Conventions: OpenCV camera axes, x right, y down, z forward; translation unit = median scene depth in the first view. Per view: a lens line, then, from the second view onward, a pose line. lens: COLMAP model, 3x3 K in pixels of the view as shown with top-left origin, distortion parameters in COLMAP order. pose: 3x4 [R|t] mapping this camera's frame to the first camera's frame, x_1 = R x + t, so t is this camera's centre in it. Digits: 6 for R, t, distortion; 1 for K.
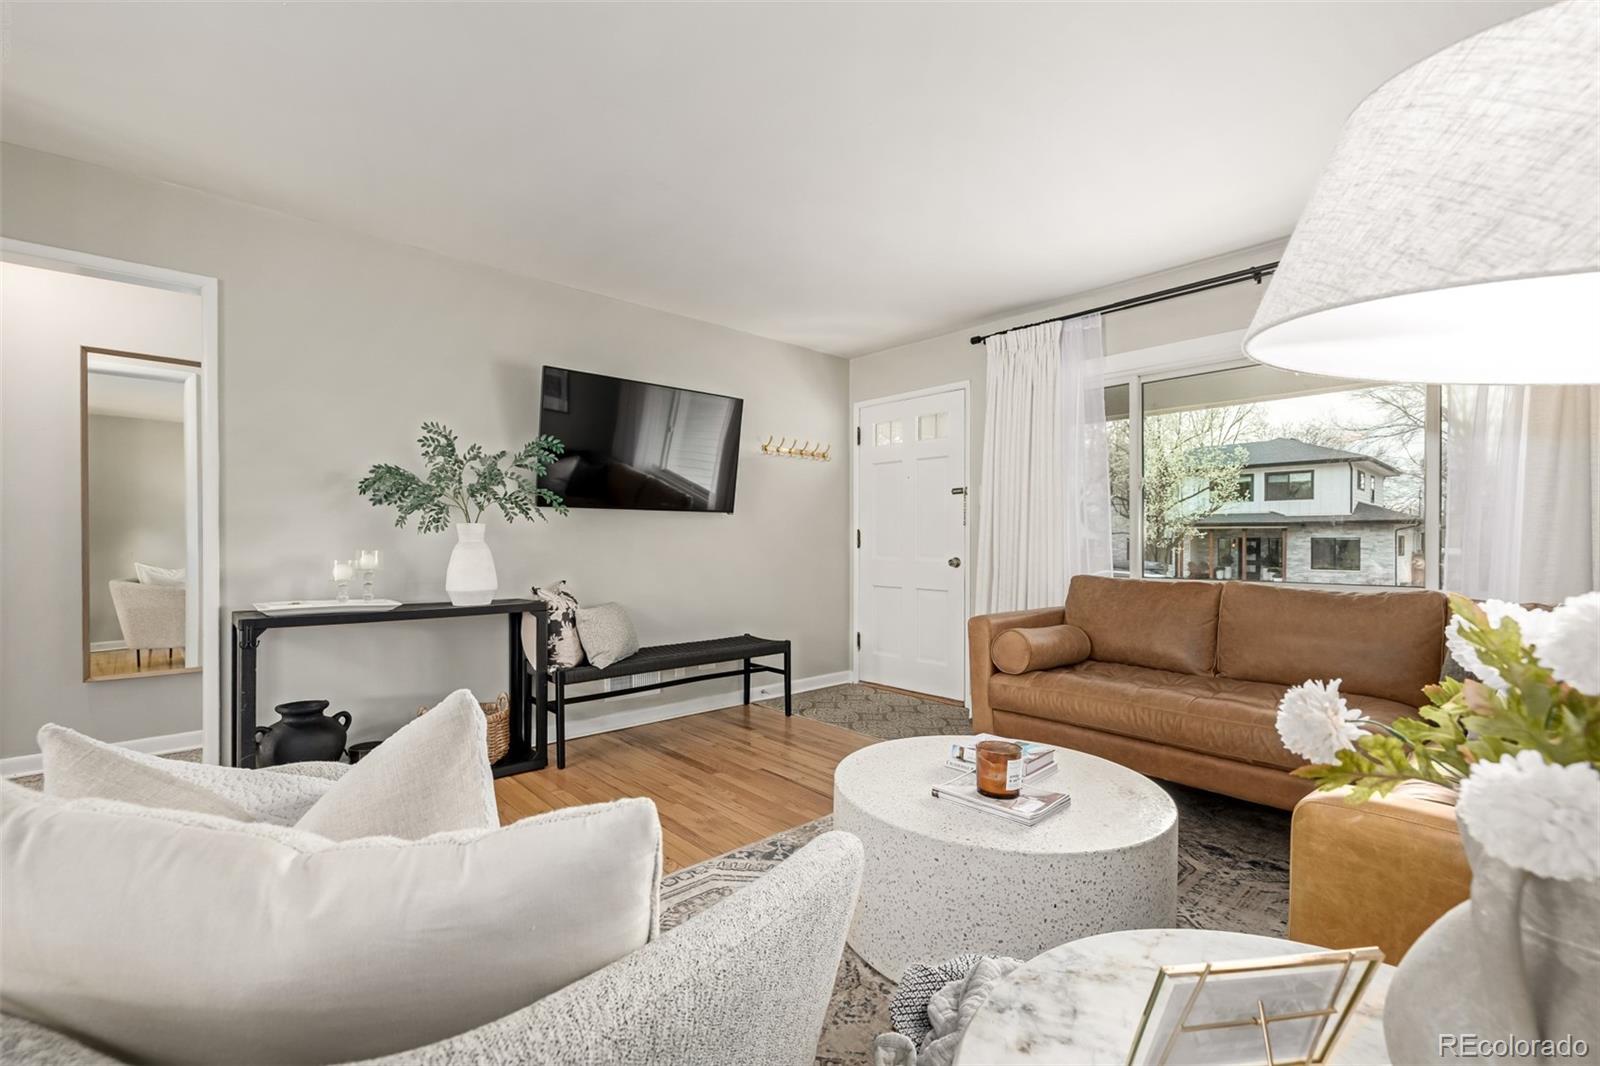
lens RADIAL K [[685.9, 0, 802.8], [0, 685.9, 545.0], [0, 0, 1]] dist [0.000176, 0.000131]
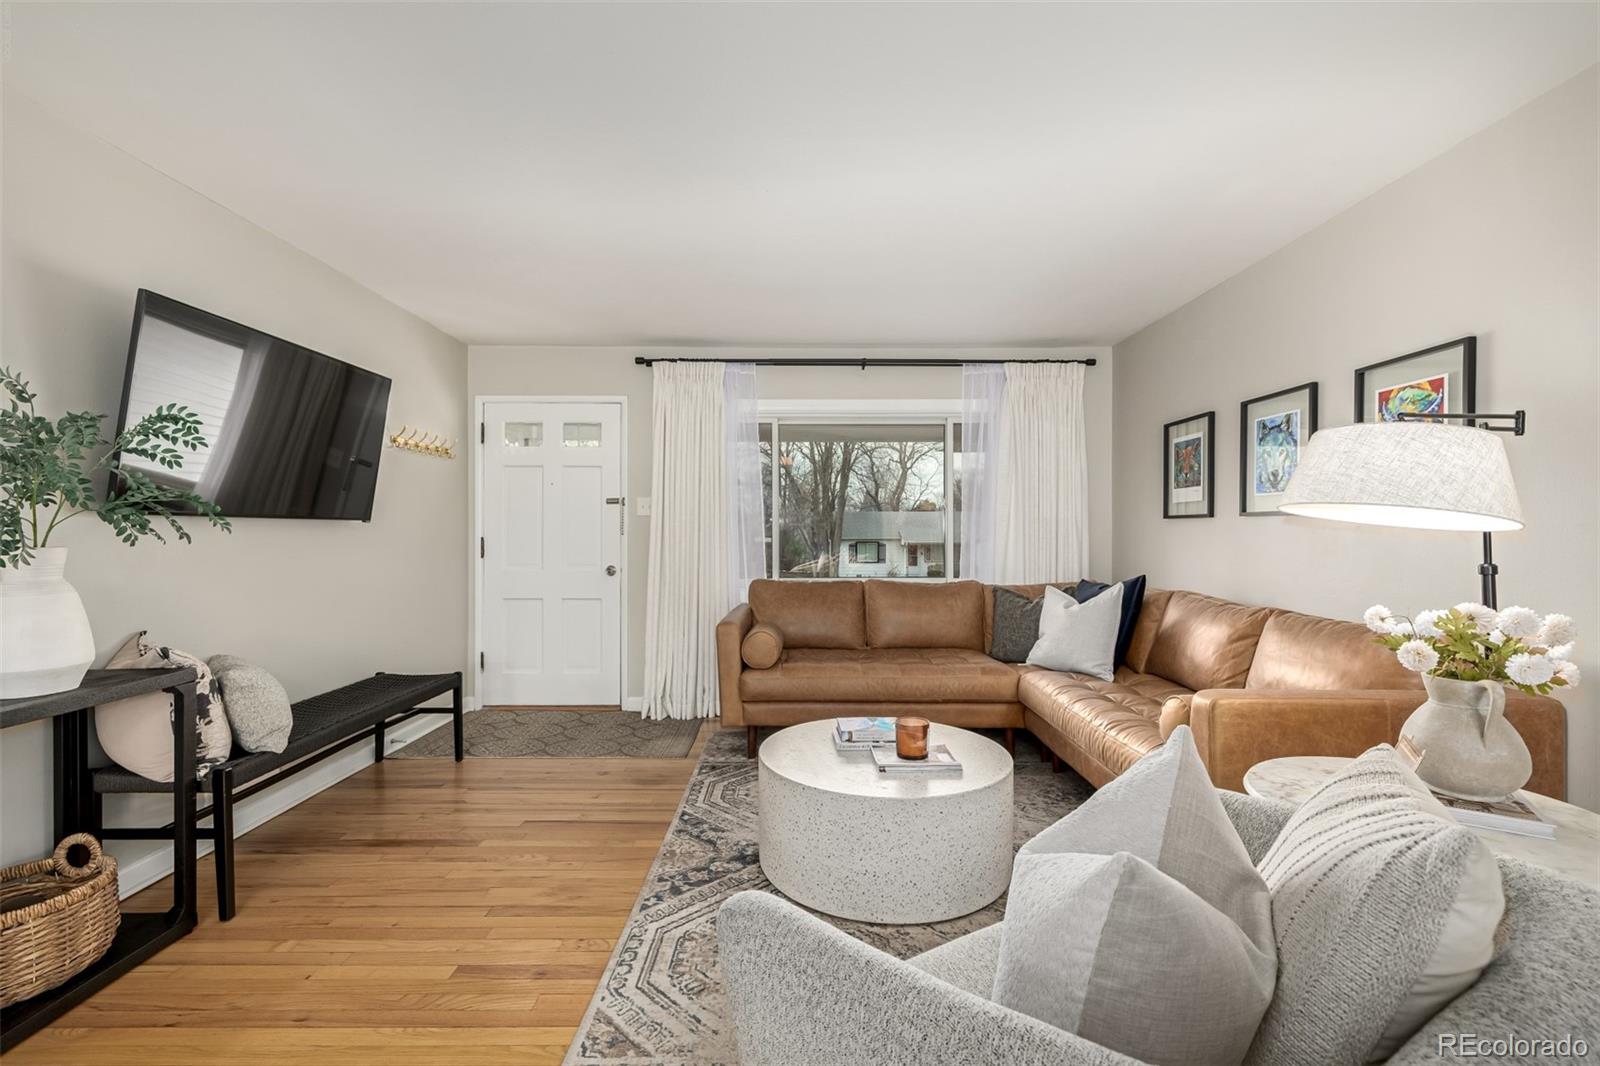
lens RADIAL K [[672.0, 0, 800.0], [0, 672.0, 533.0], [0, 0, 1]] dist [-0.001600, 0.000451]
pose [[0.669992, -0.001991, 0.742365, -0.444632], [0.005516, 0.999982, -0.002297, -0.036416], [-0.742348, 0.005634, 0.669991, 0.157197]]
